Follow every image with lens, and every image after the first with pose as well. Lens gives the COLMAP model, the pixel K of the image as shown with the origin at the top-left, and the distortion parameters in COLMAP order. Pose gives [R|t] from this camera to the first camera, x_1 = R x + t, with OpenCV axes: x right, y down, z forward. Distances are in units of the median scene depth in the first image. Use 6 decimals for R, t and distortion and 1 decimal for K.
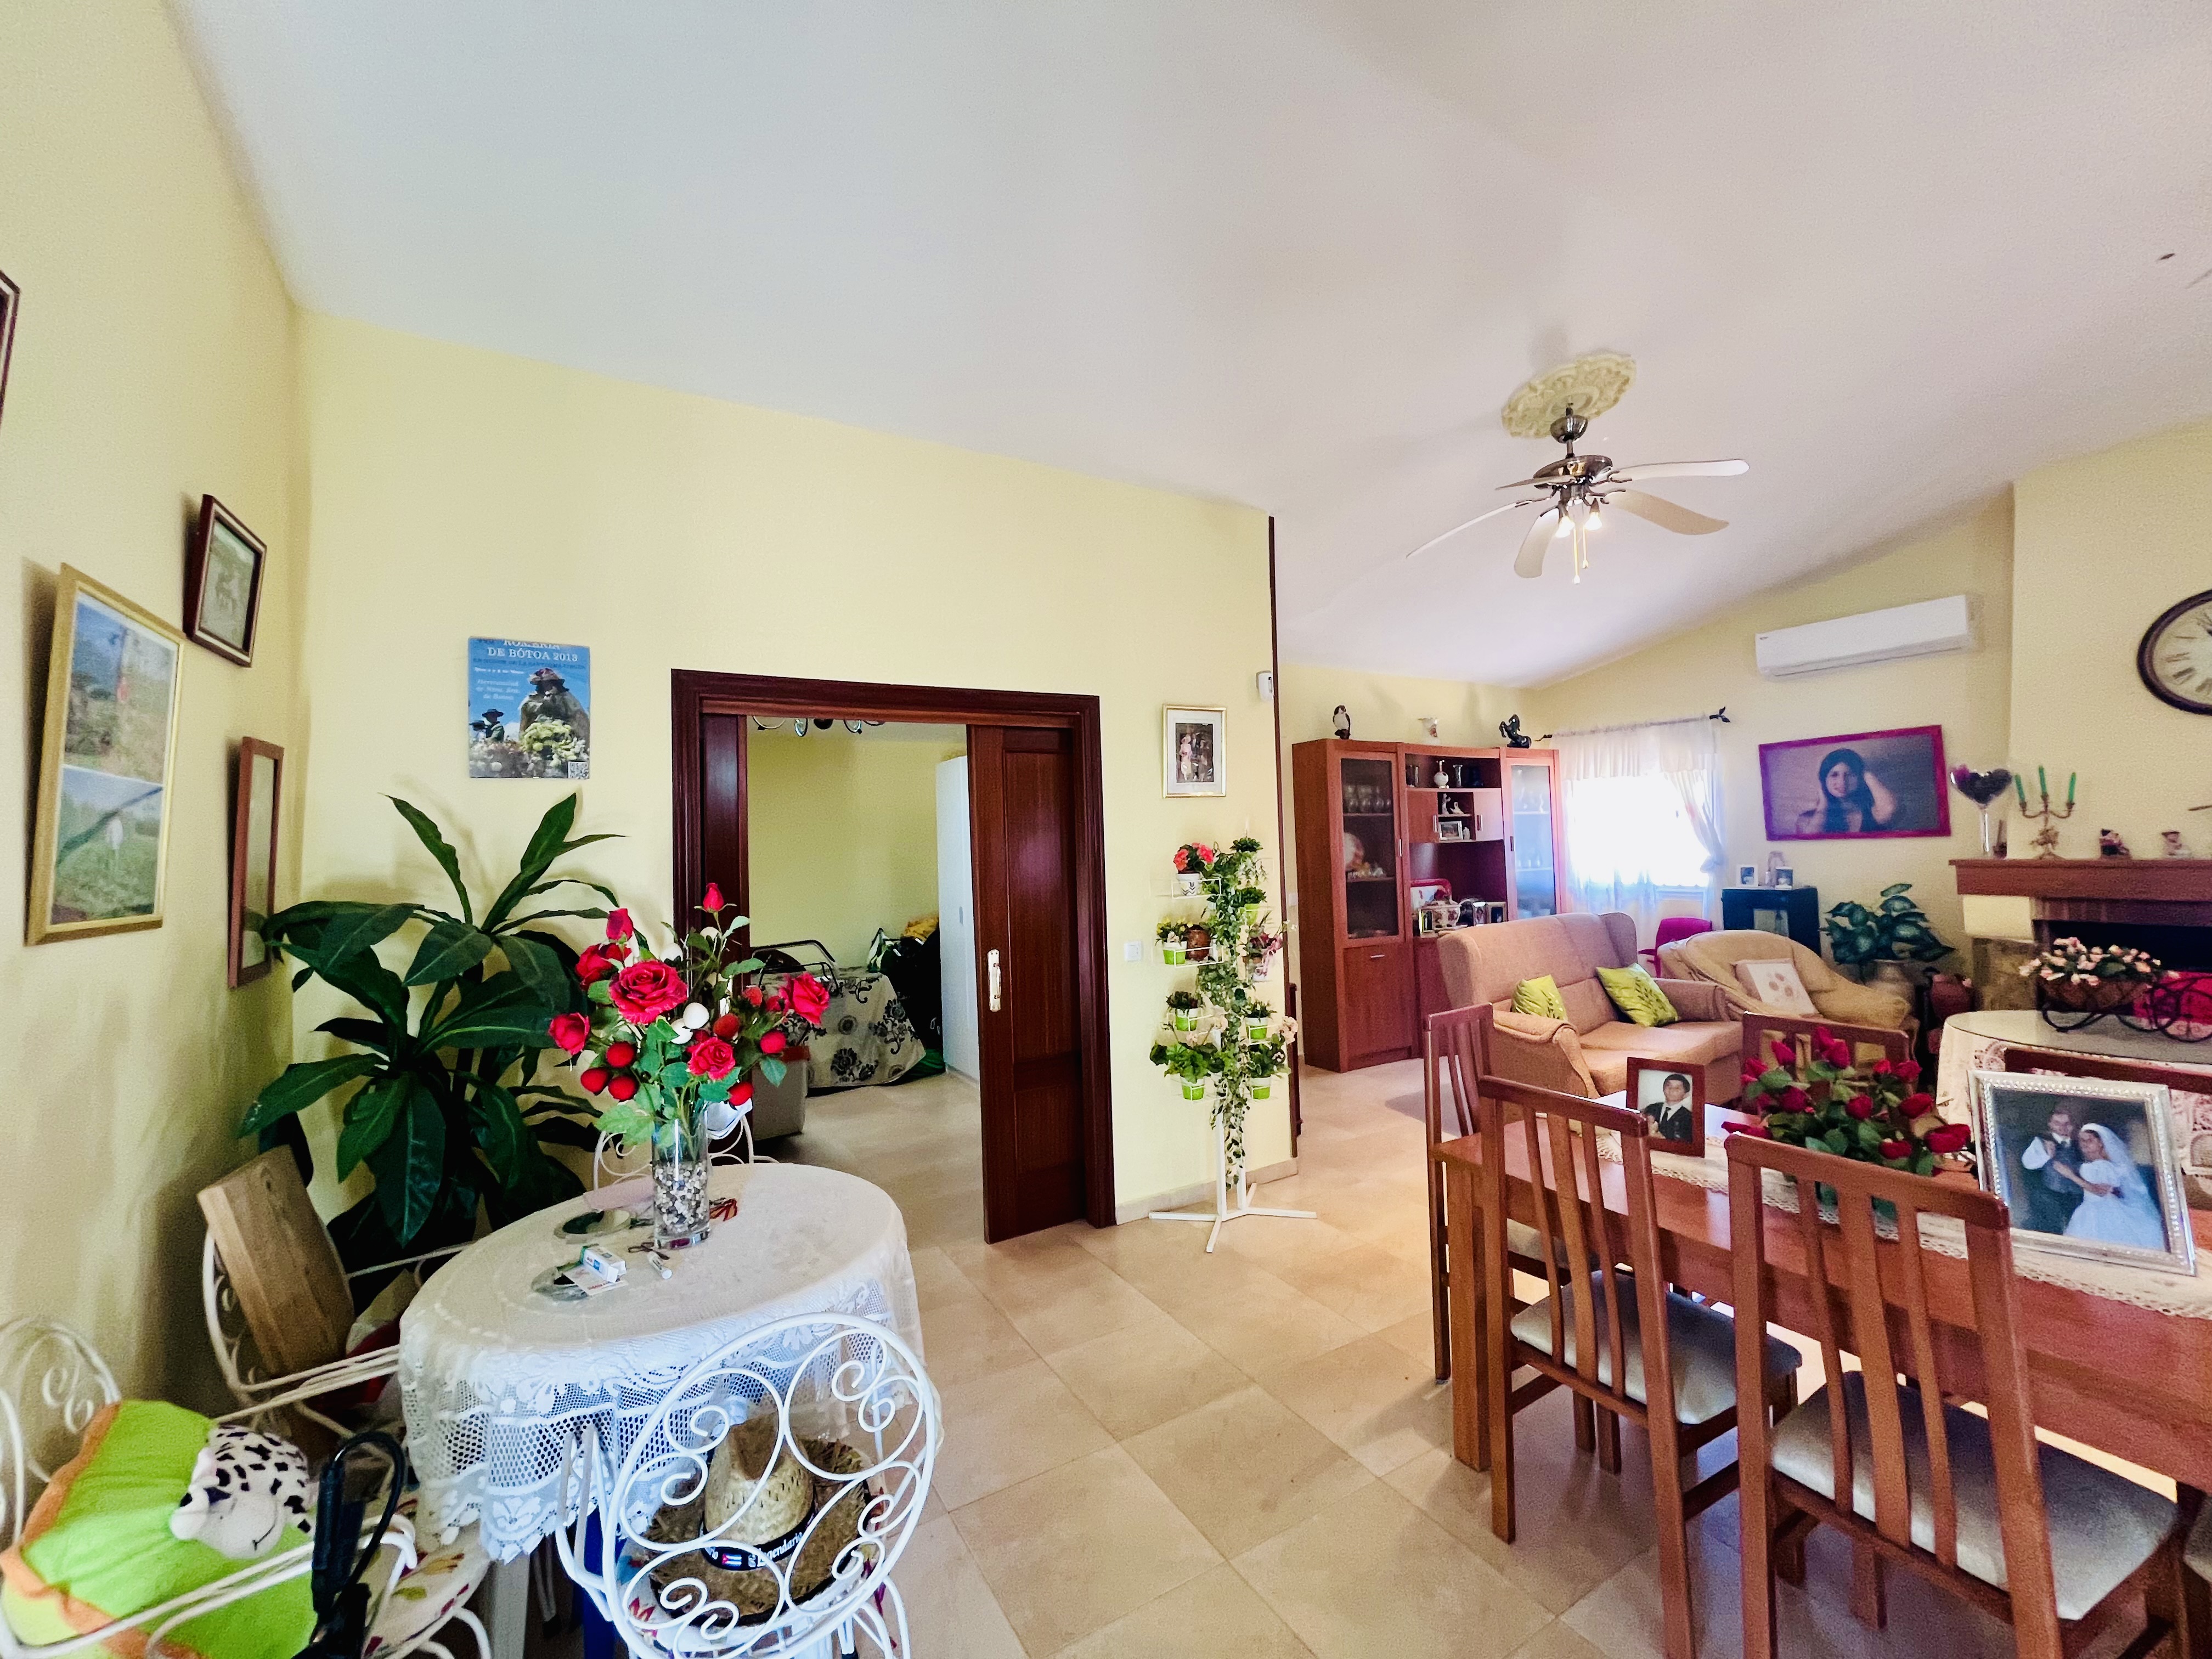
lens RADIAL K [[894.7, 0, 1112.2], [0, 894.7, 824.2], [0, 0, 1]] dist [-0.002649, 0.000047]
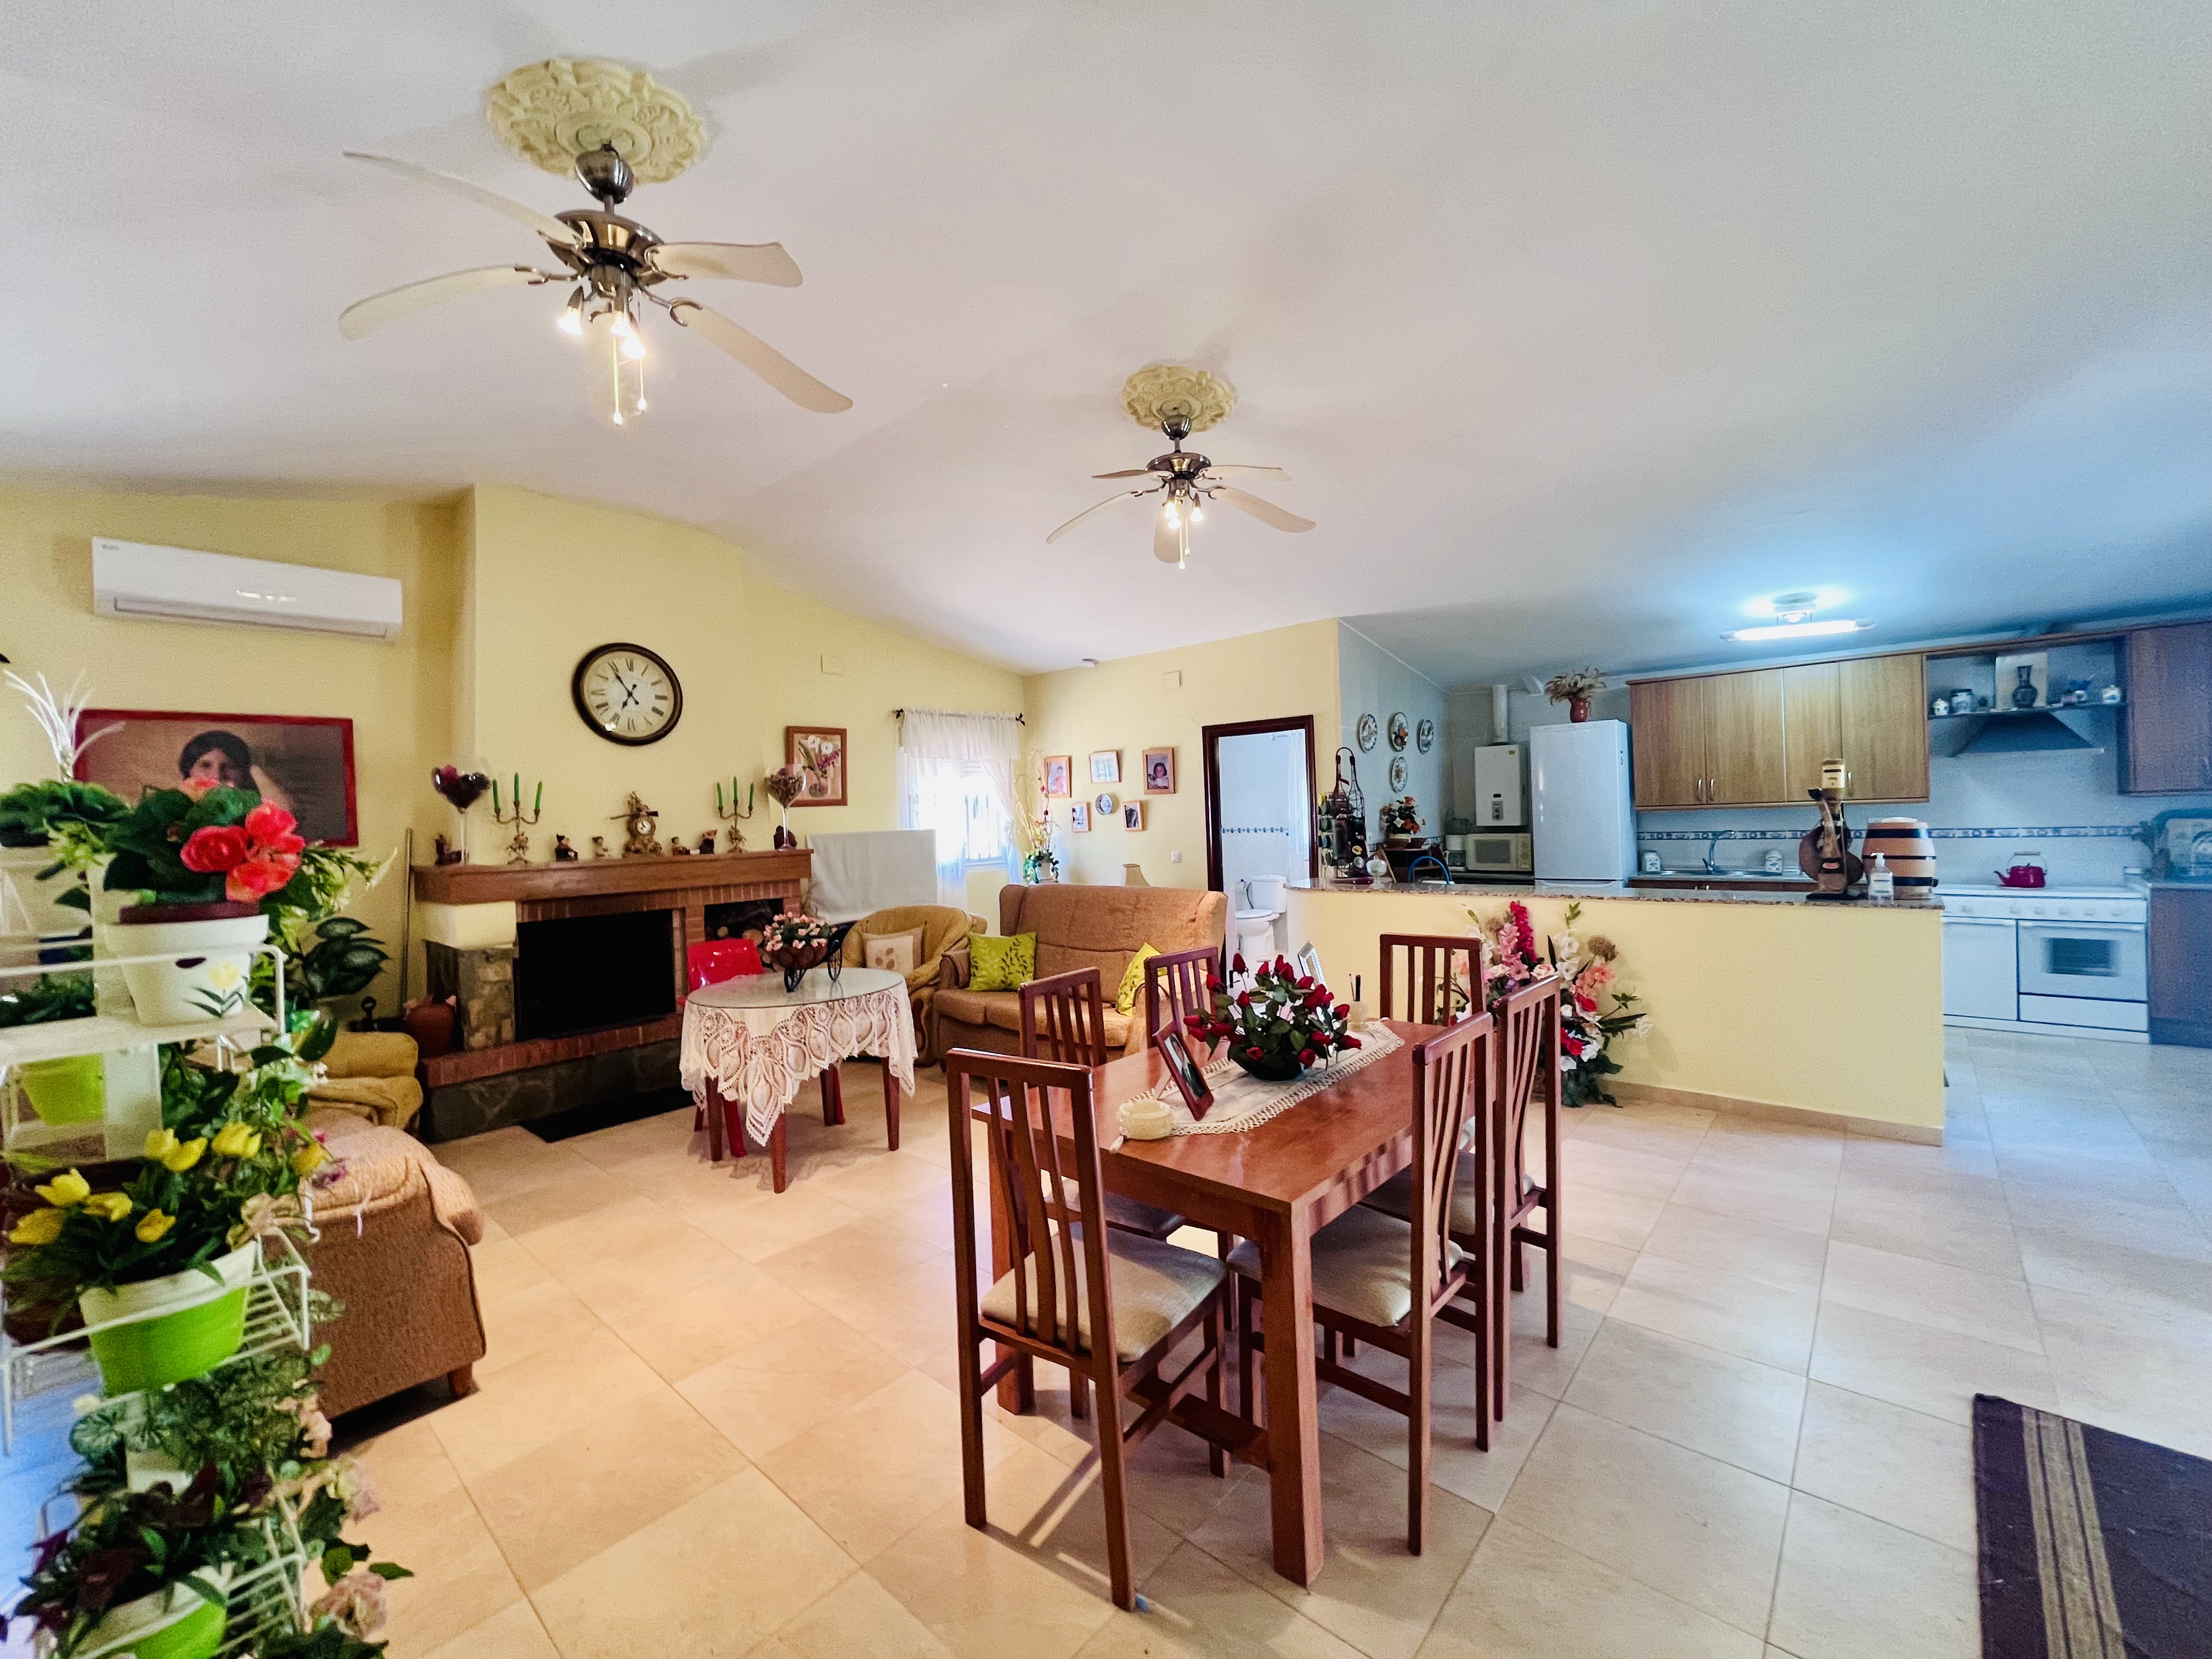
lens RADIAL K [[894.7, 0, 1111.8], [0, 894.7, 825.4], [0, 0, 1]] dist [-0.002649, 0.000047]
pose [[-0.310029, 0.028394, 0.950303, -0.172974], [0.018685, 0.999543, -0.023770, 0.037221], [-0.950543, 0.010387, -0.310418, 0.774834]]
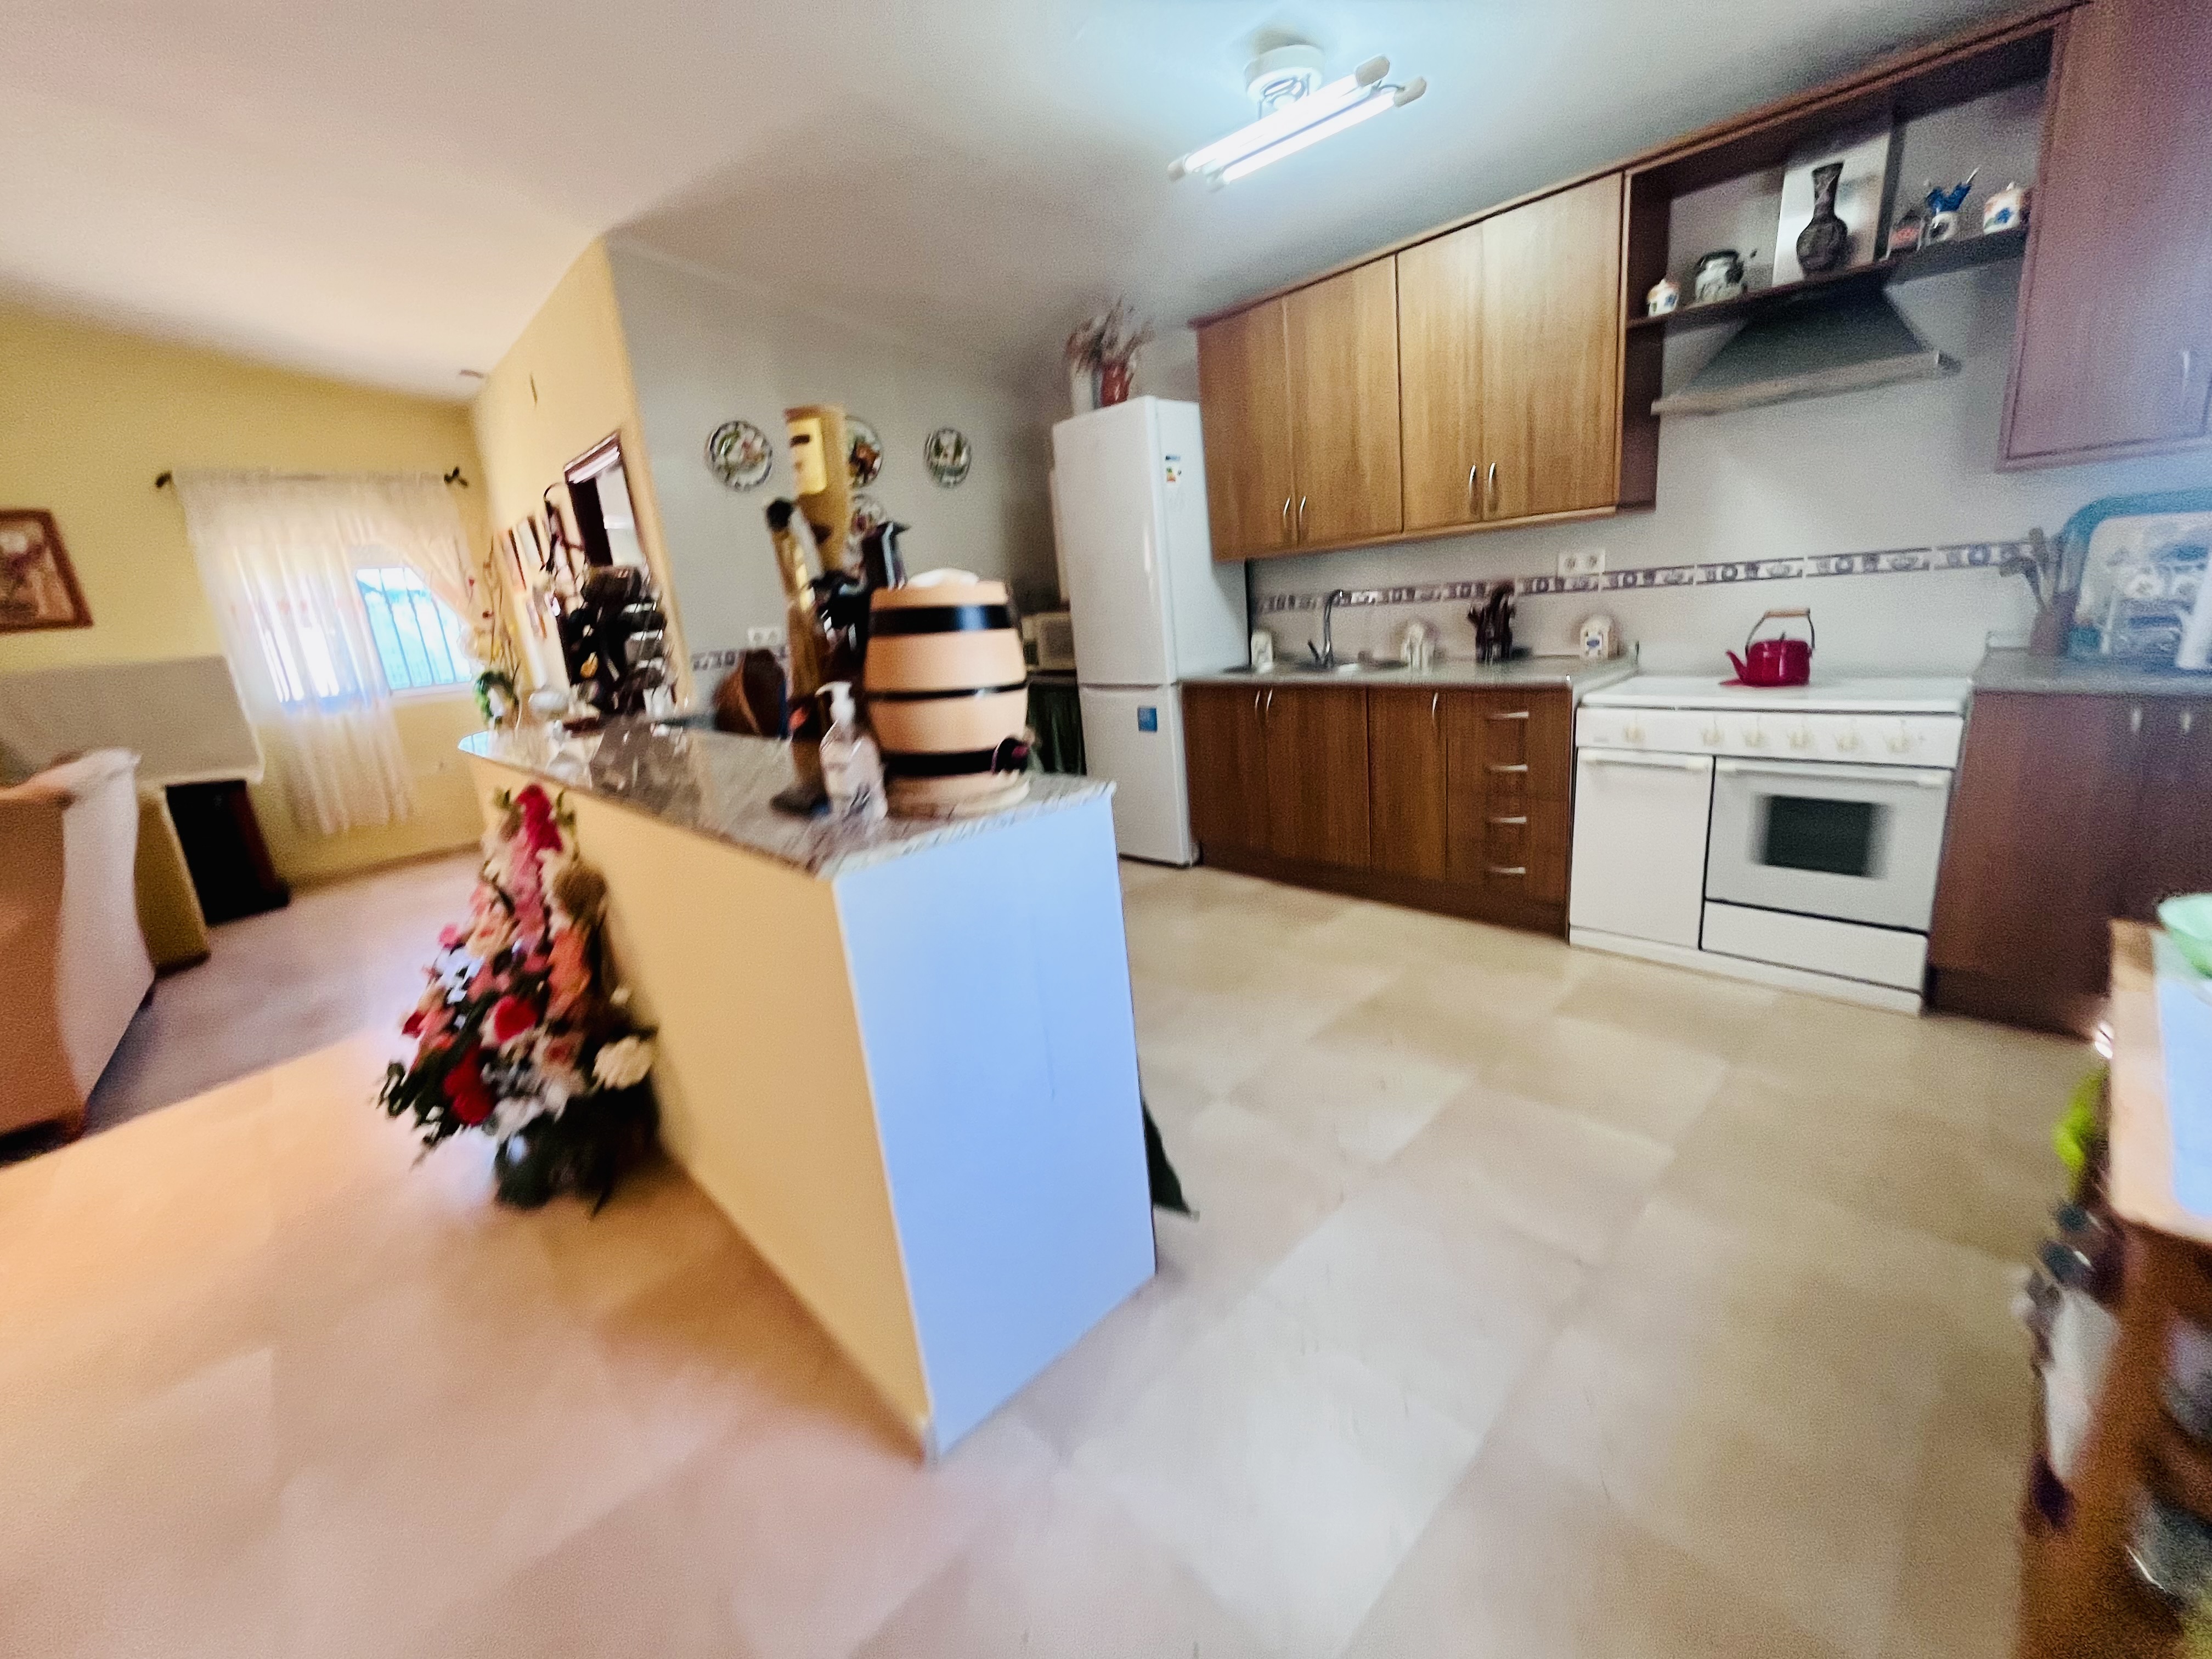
lens RADIAL K [[894.7, 0, 1113.2], [0, 894.7, 825.3], [0, 0, 1]] dist [-0.002649, 0.000047]
pose [[-0.221247, -0.198633, 0.954775, 0.141825], [0.073264, 0.972885, 0.219378, 0.045180], [-0.972462, 0.118487, -0.200696, -0.349846]]
